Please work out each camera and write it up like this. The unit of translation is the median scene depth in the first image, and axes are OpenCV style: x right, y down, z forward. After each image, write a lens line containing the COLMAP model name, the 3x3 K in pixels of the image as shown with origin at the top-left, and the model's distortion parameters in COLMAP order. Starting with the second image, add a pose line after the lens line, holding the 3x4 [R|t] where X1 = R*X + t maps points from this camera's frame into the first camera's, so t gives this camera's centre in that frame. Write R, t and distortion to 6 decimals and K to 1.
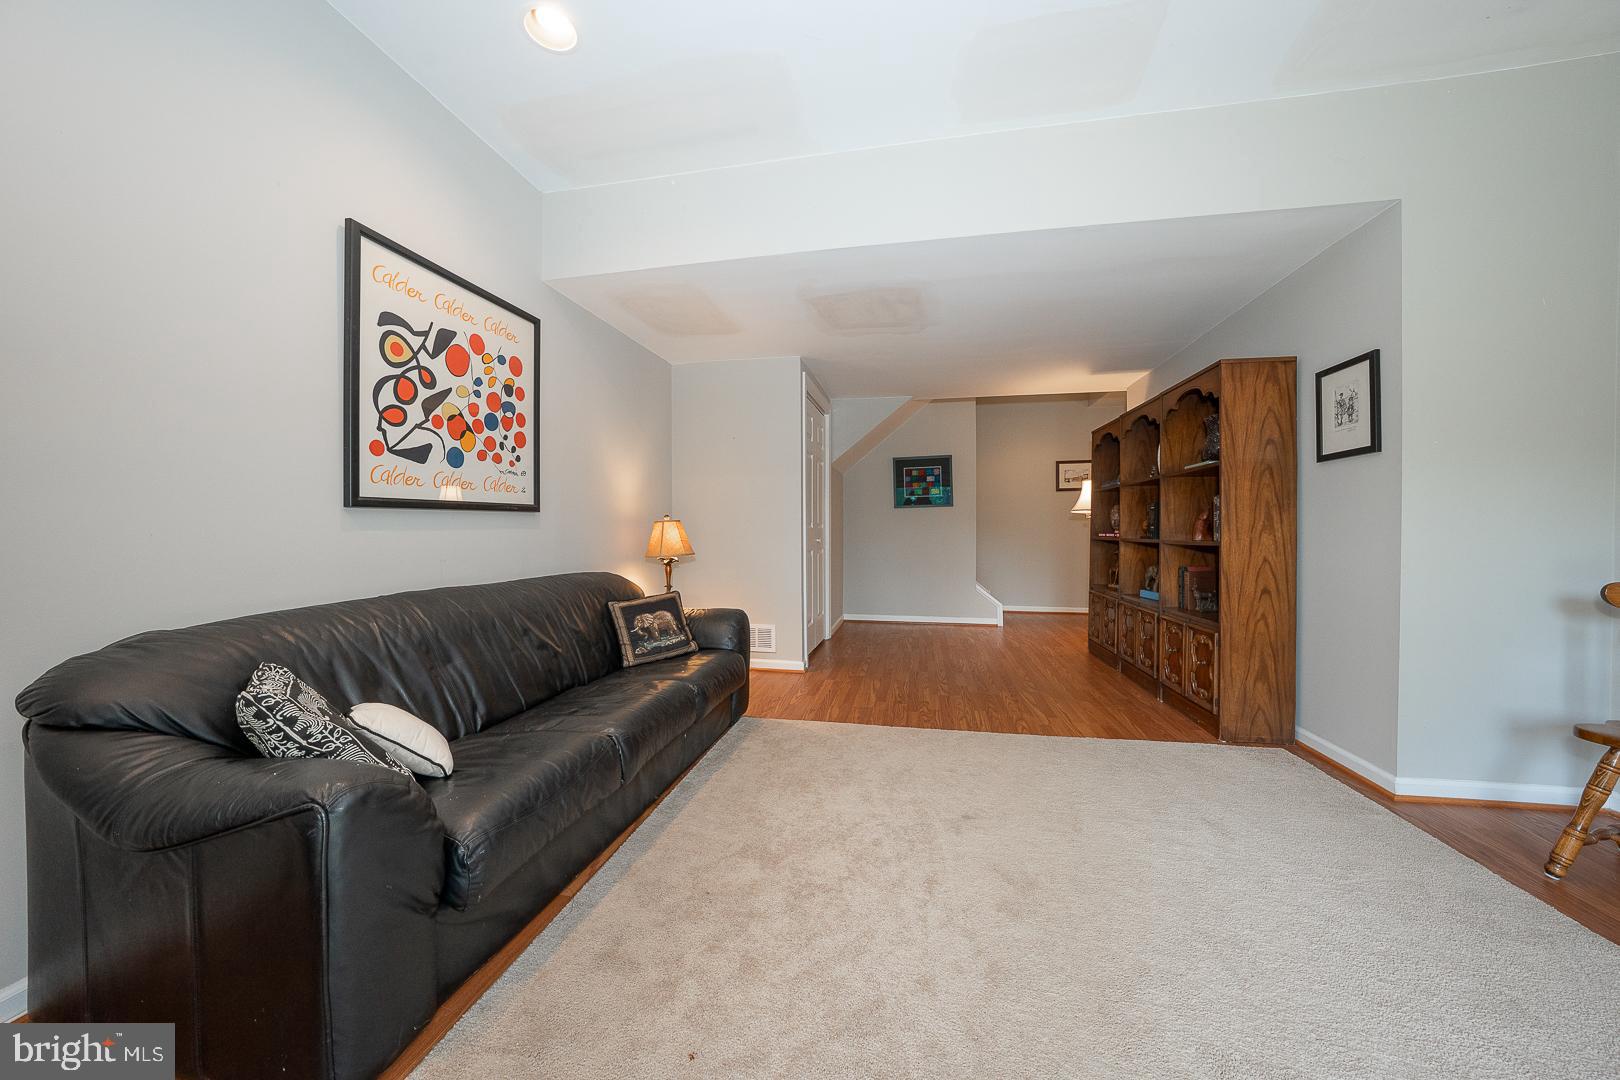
lens RADIAL K [[554.9, 0, 810.8], [0, 554.9, 533.2], [0, 0, 1]] dist [-0.036135, 0.007408]
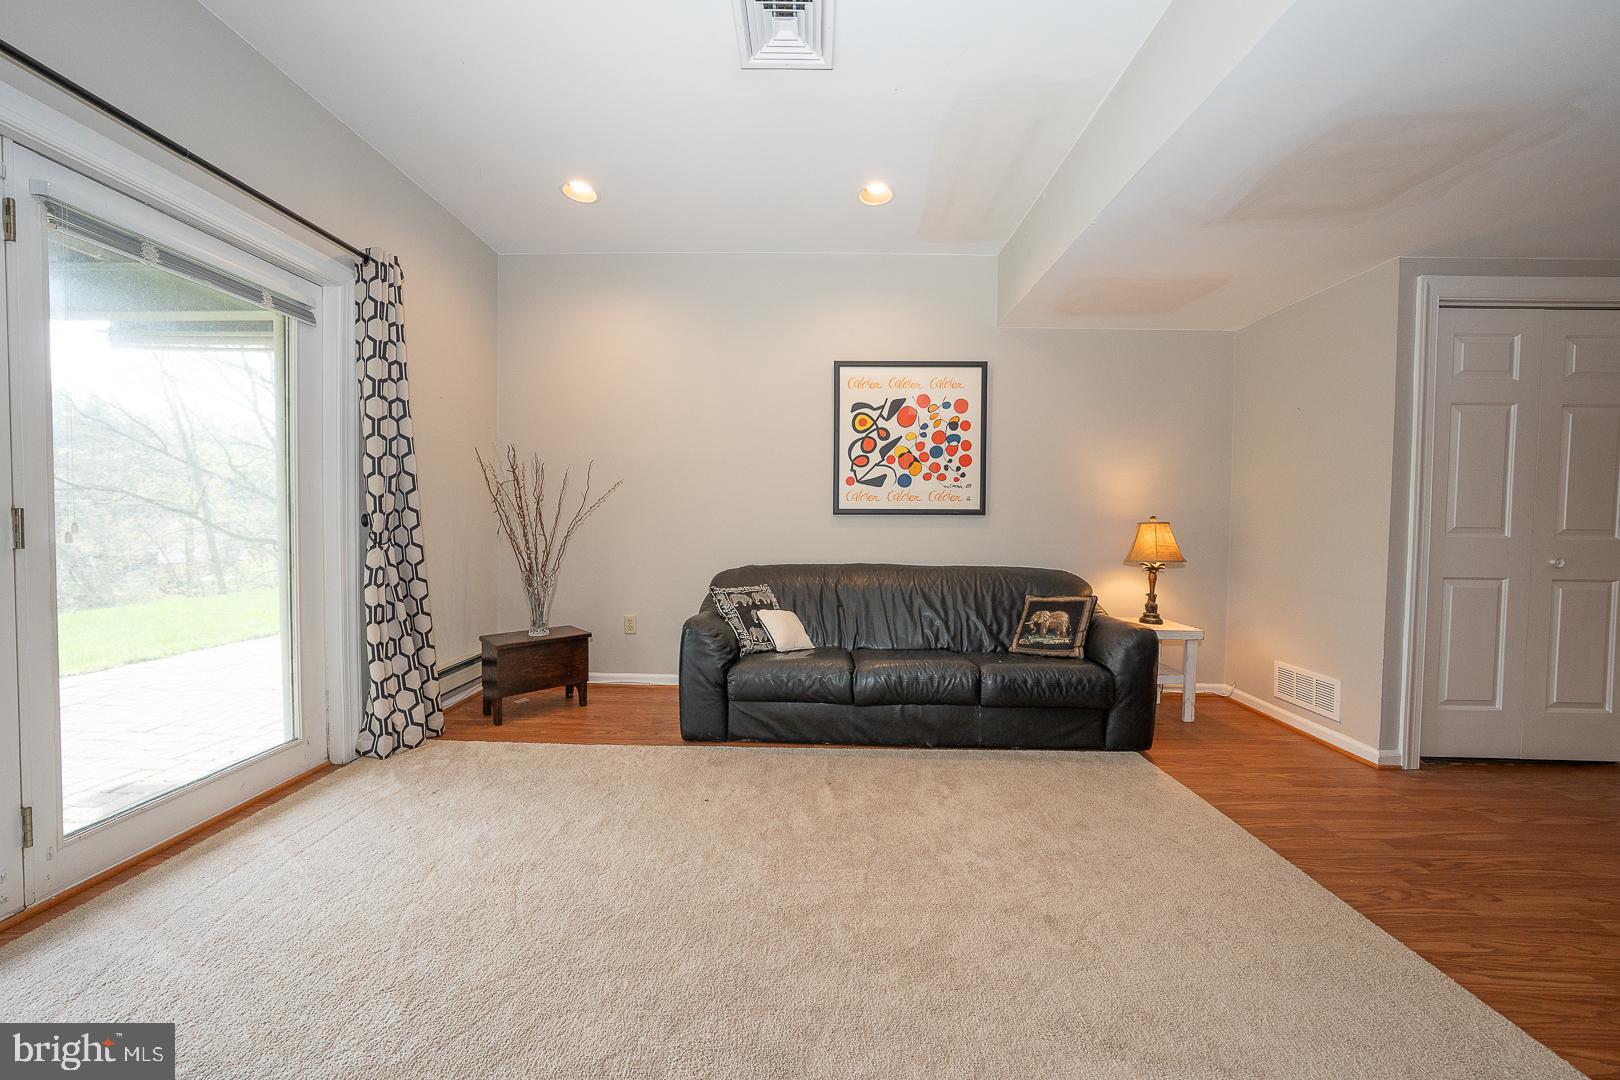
lens RADIAL K [[554.9, 0, 810.8], [0, 554.9, 533.2], [0, 0, 1]] dist [-0.036135, 0.007408]
pose [[0.177042, 0.030352, -0.983735, 0.791004], [-0.022576, 0.999387, 0.026772, -0.025368], [0.983944, 0.017469, 0.177619, 0.443538]]
